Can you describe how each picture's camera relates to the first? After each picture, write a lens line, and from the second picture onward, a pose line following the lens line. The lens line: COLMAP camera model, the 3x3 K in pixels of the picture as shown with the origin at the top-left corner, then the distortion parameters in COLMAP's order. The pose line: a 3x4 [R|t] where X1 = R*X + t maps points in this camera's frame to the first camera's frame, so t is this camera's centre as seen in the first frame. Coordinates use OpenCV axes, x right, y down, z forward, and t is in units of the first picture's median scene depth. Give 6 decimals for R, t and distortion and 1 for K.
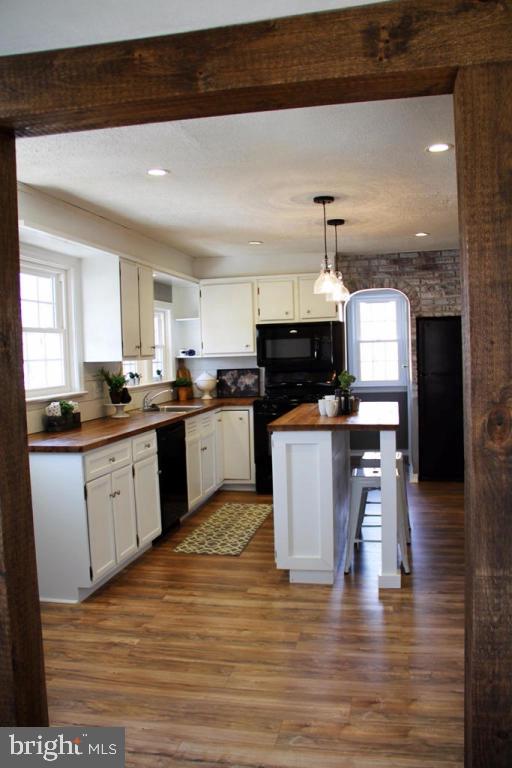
lens RADIAL K [[642.6, 0, 252.1], [0, 642.6, 386.6], [0, 0, 1]] dist [-0.172227, 0.084776]
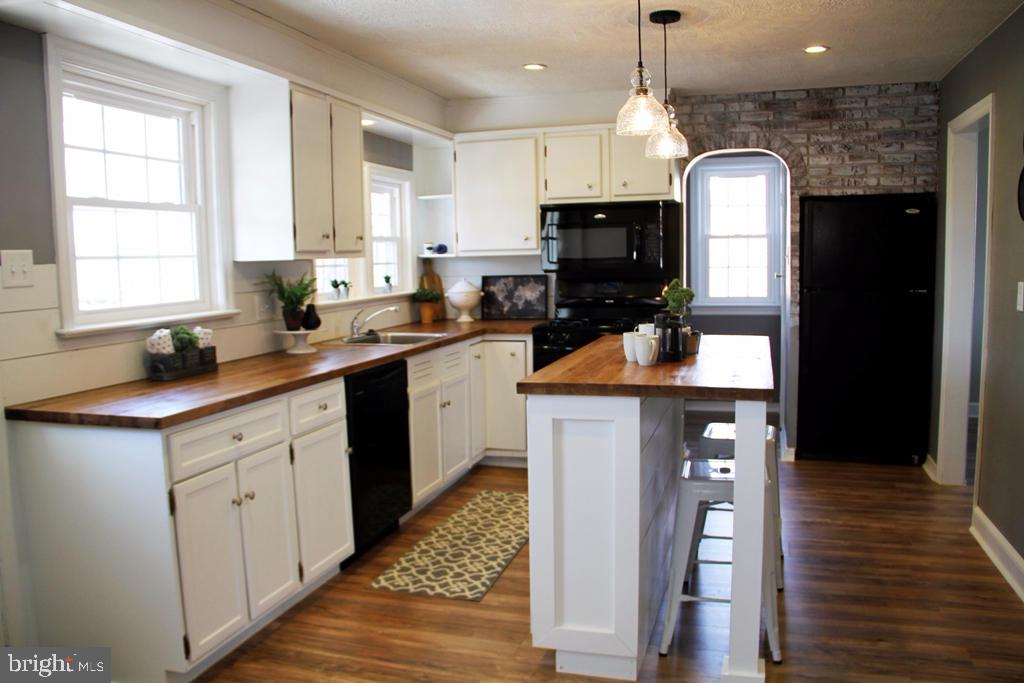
lens RADIAL K [[856.8, 0, 490.7], [0, 856.8, 358.7], [0, 0, 1]] dist [-0.172227, 0.084776]
pose [[0.994814, 0.020212, -0.099687, 0.072299], [-0.012940, 0.997243, 0.073062, -0.010336], [0.100889, -0.071393, 0.992333, 0.304972]]
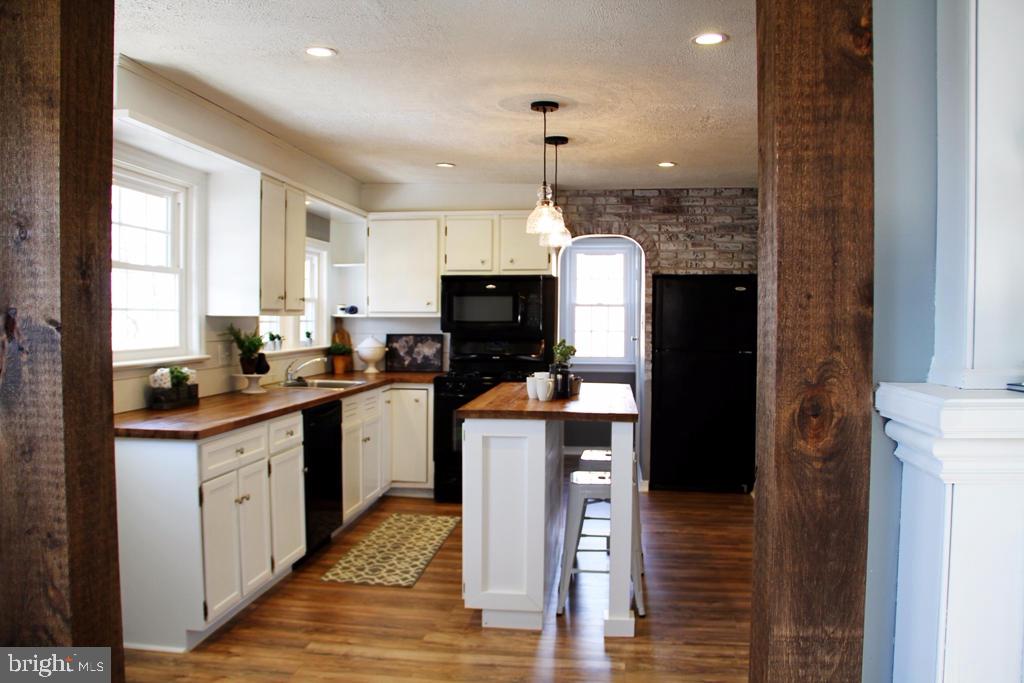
lens RADIAL K [[856.8, 0, 503.9], [0, 856.8, 343.1], [0, 0, 1]] dist [-0.172227, 0.084776]
pose [[0.996069, 0.034355, 0.081648, -0.004988], [-0.032792, 0.999254, -0.020413, 0.002276], [-0.082288, 0.017655, 0.996452, 0.024483]]
